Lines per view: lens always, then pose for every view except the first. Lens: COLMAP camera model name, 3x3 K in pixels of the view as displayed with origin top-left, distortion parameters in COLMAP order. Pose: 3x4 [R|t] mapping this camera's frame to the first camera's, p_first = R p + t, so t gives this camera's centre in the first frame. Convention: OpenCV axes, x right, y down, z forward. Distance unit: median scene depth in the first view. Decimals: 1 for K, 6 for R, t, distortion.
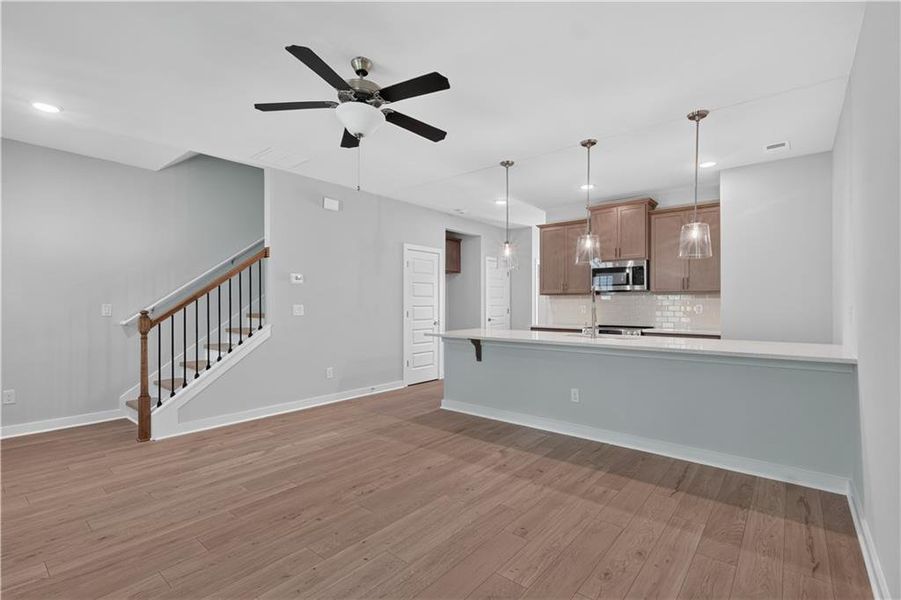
lens RADIAL K [[415.3, 0, 450.5], [0, 415.3, 300.0], [0, 0, 1]] dist [0.013496, 0.000601]
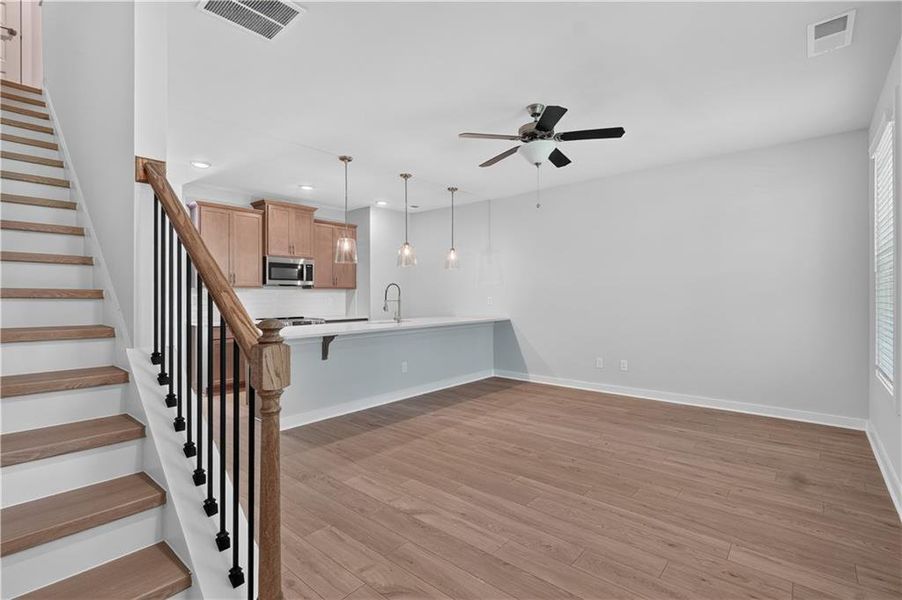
lens RADIAL K [[415.8, 0, 451.0], [0, 415.8, 300.0], [0, 0, 1]] dist [0.013496, 0.000601]
pose [[0.013408, -0.007680, 0.999881, -1.009779], [-0.007178, 0.999944, 0.007777, 0.007498], [-0.999884, -0.007281, 0.013352, 0.847437]]
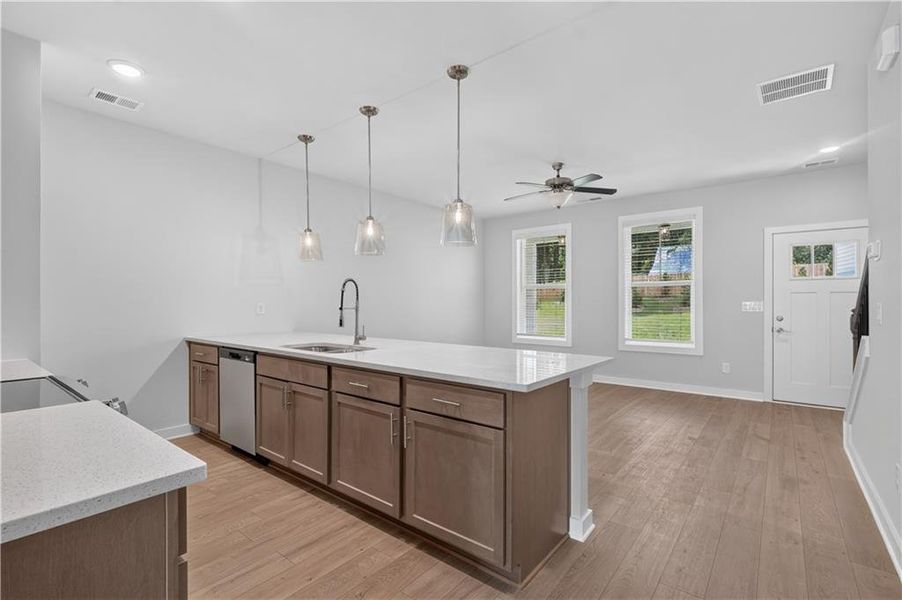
lens RADIAL K [[415.8, 0, 451.0], [0, 415.8, 300.0], [0, 0, 1]] dist [0.013496, 0.000601]
pose [[-0.999804, -0.000195, -0.019780, 0.186476], [0.000128, 0.999866, -0.016341, 0.019149], [0.019780, -0.016341, -0.999671, 1.865602]]
